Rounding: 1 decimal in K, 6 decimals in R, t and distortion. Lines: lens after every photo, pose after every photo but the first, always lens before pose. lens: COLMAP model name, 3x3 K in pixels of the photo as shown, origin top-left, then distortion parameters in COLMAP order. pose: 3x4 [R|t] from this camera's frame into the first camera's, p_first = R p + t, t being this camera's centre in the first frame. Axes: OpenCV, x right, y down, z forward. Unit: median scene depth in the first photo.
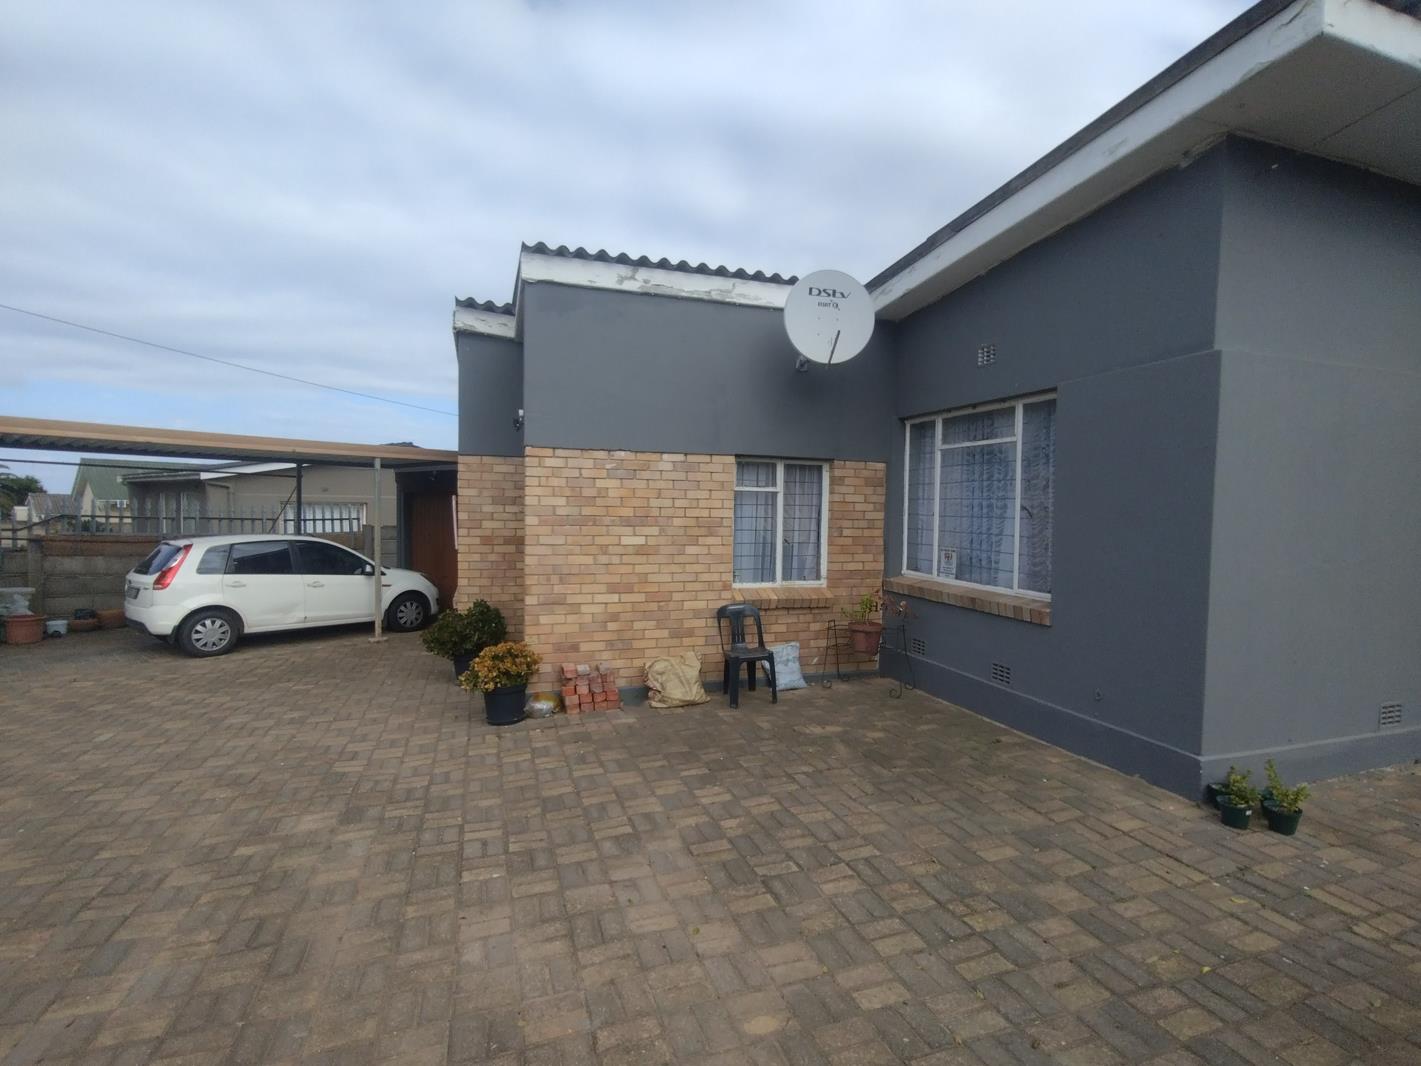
lens RADIAL K [[662.5, 0, 710.5], [0, 662.5, 533.0], [0, 0, 1]] dist [-0.010445, 0.013811]
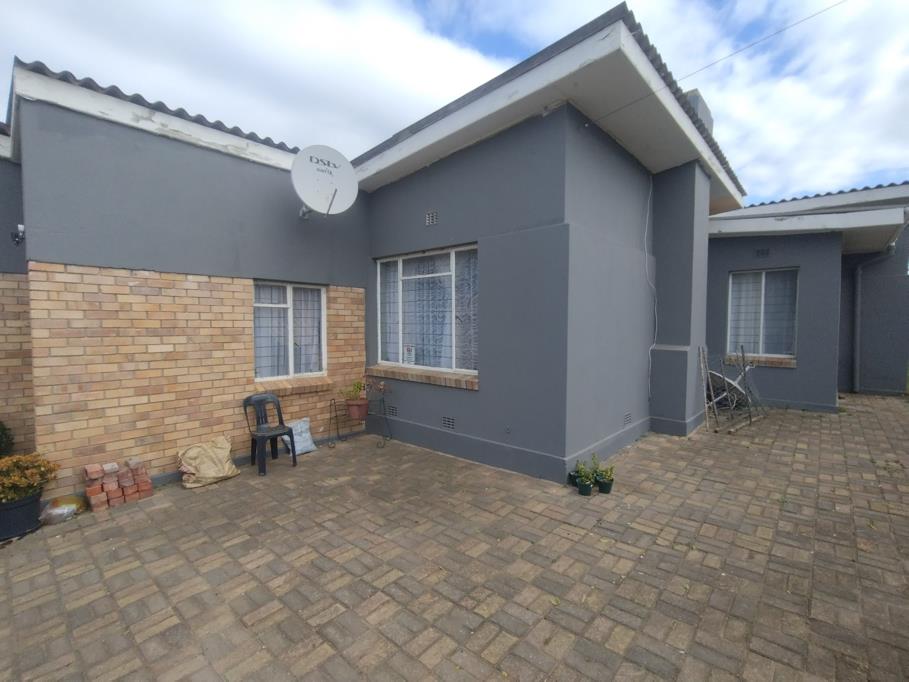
lens RADIAL K [[423.8, 0, 454.5], [0, 423.8, 341.0], [0, 0, 1]] dist [-0.010445, 0.013811]
pose [[0.874657, -0.035511, 0.483440, -0.026133], [0.031644, 0.999369, 0.016157, 0.002710], [-0.483709, 0.001166, 0.875228, 0.108603]]
